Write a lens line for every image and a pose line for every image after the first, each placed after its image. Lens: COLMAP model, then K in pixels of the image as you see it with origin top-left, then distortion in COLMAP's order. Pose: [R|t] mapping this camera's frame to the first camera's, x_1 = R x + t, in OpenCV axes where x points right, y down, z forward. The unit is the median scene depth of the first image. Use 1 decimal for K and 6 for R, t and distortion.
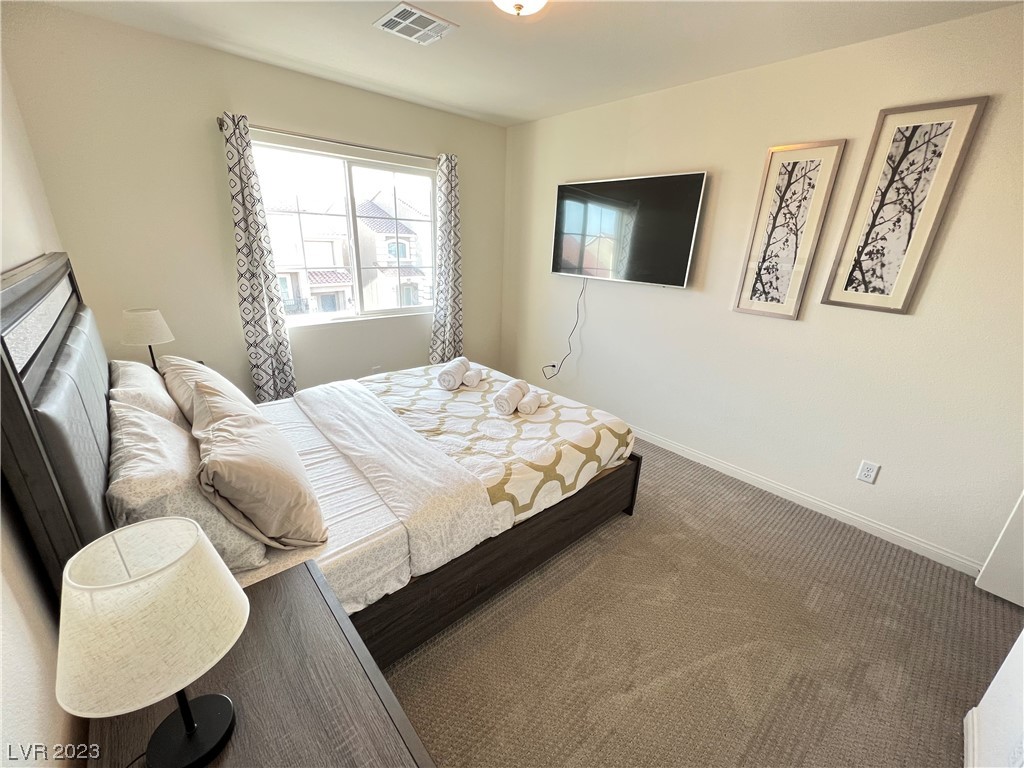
lens RADIAL K [[407.5, 0, 513.2], [0, 407.5, 388.6], [0, 0, 1]] dist [-0.003747, 0.000646]
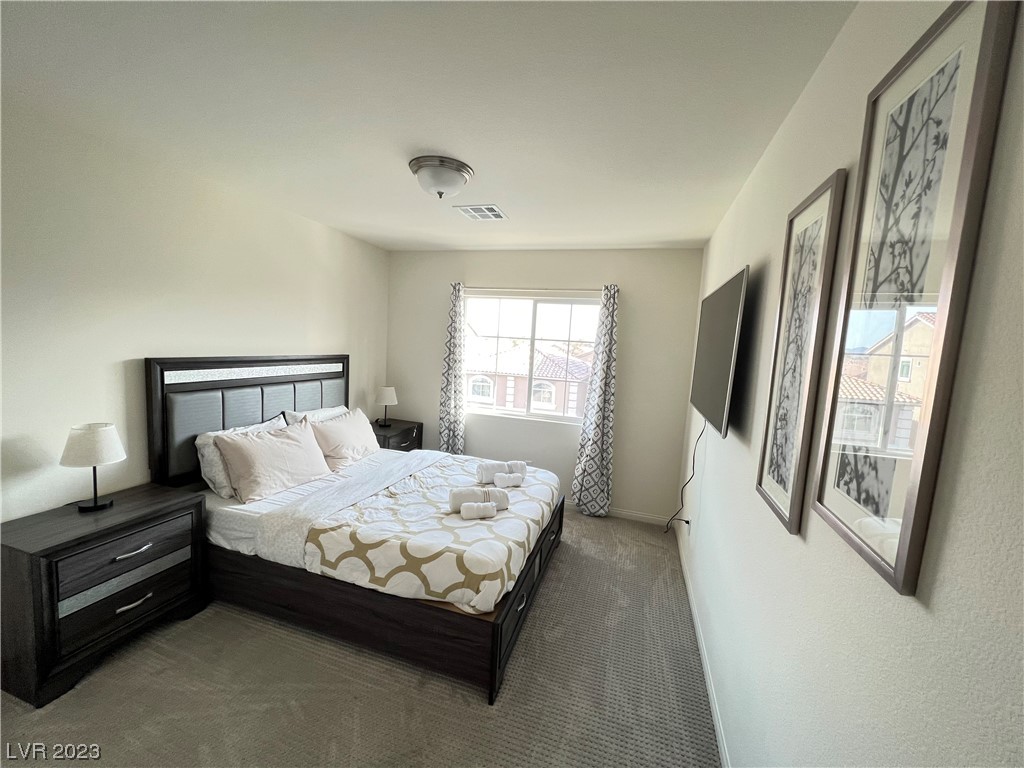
lens RADIAL K [[407.5, 0, 514.4], [0, 407.5, 384.8], [0, 0, 1]] dist [-0.003747, 0.000646]
pose [[0.513418, 0.079626, -0.854436, 1.009280], [-0.327778, 0.938387, -0.109508, -0.191767], [0.793072, 0.336289, 0.507885, 0.518298]]
